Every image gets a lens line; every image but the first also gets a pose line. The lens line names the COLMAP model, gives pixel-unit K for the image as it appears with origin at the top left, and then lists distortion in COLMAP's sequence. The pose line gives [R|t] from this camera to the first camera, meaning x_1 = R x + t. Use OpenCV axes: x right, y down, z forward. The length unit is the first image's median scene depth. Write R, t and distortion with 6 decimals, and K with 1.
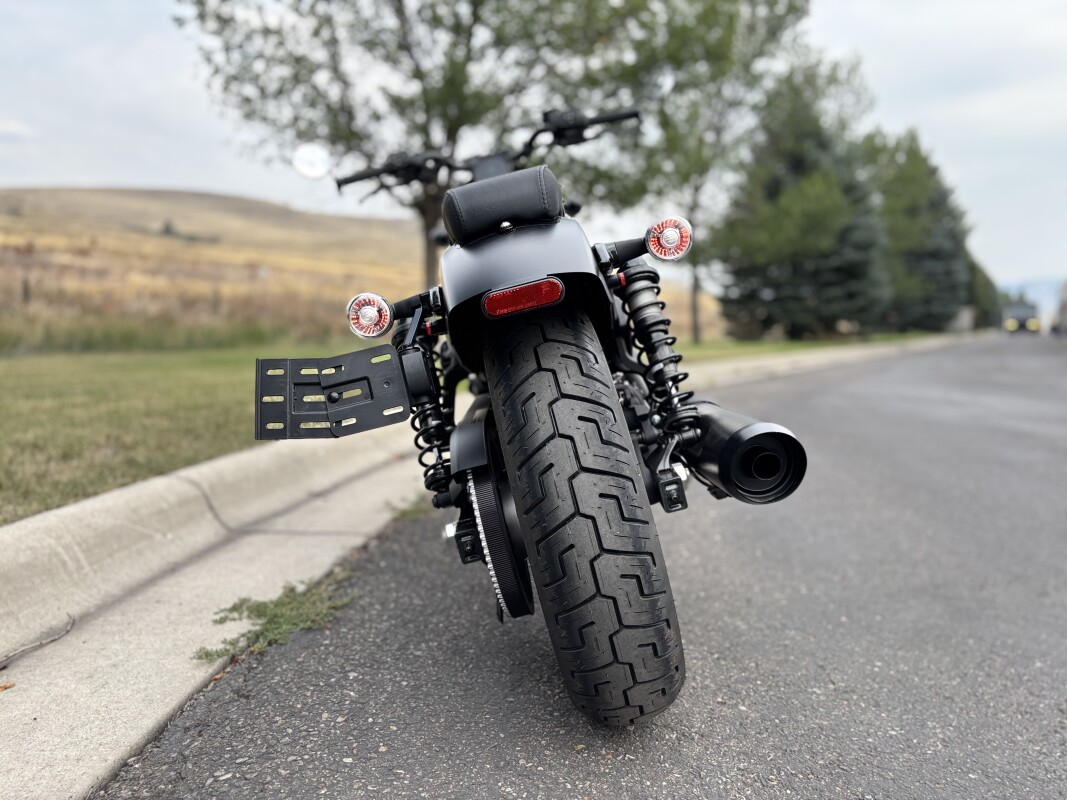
lens RADIAL K [[819.4, 0, 532.5], [0, 819.4, 401.1], [0, 0, 1]] dist [0.023386, -0.007112]
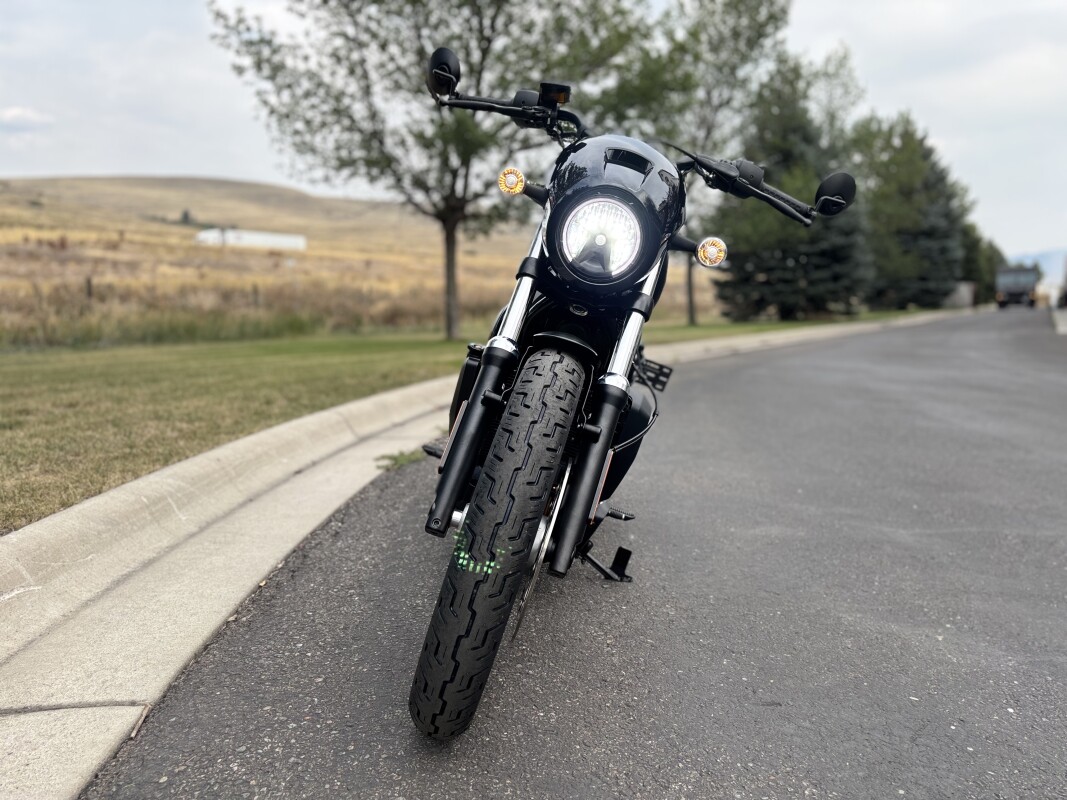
lens RADIAL K [[819.4, 0, 542.9], [0, 819.4, 392.2], [0, 0, 1]] dist [0.023386, -0.007112]
pose [[0.999797, -0.017699, -0.009663, 0.010306], [0.017818, 0.999765, 0.012316, 0.003470], [0.009443, -0.012485, 0.999877, -0.106194]]
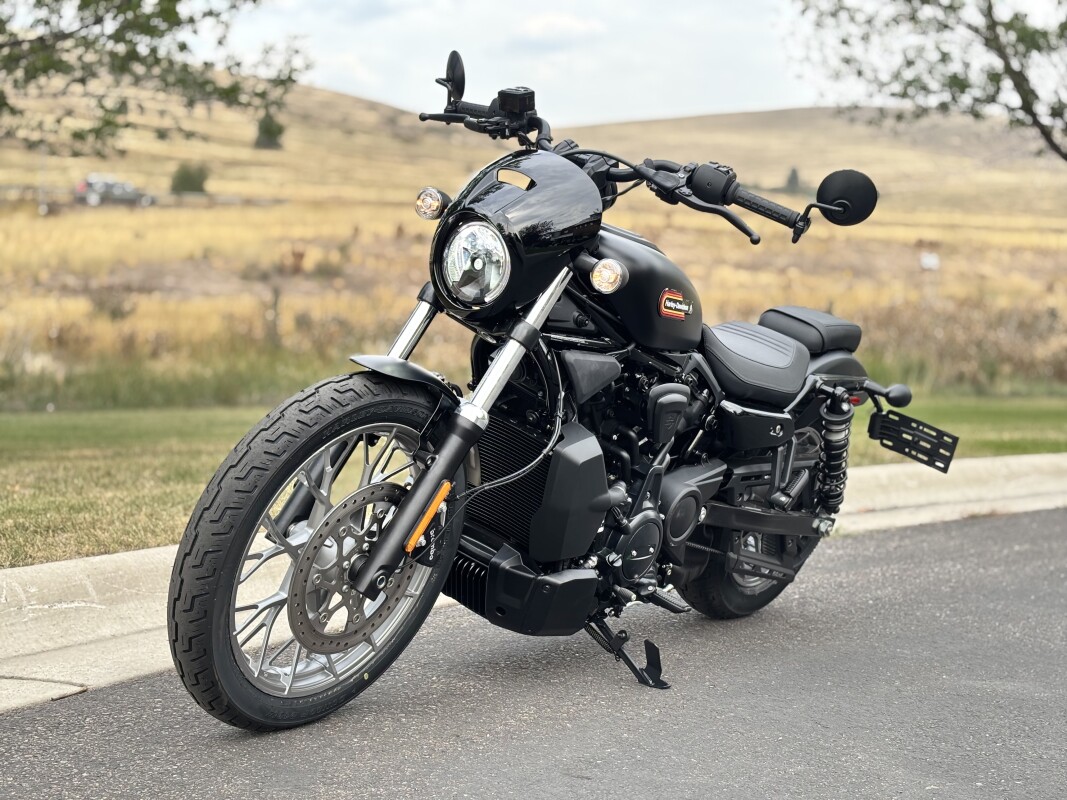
lens RADIAL K [[1621.7, 0, 535.2], [0, 1621.7, 400.1], [0, 0, 1]] dist [0.131167, 0.000000]
pose [[0.842376, 0.017177, -0.538617, 0.093836], [-0.050973, 0.997550, -0.047907, 0.008817], [0.536475, 0.067811, 0.841188, -0.145330]]
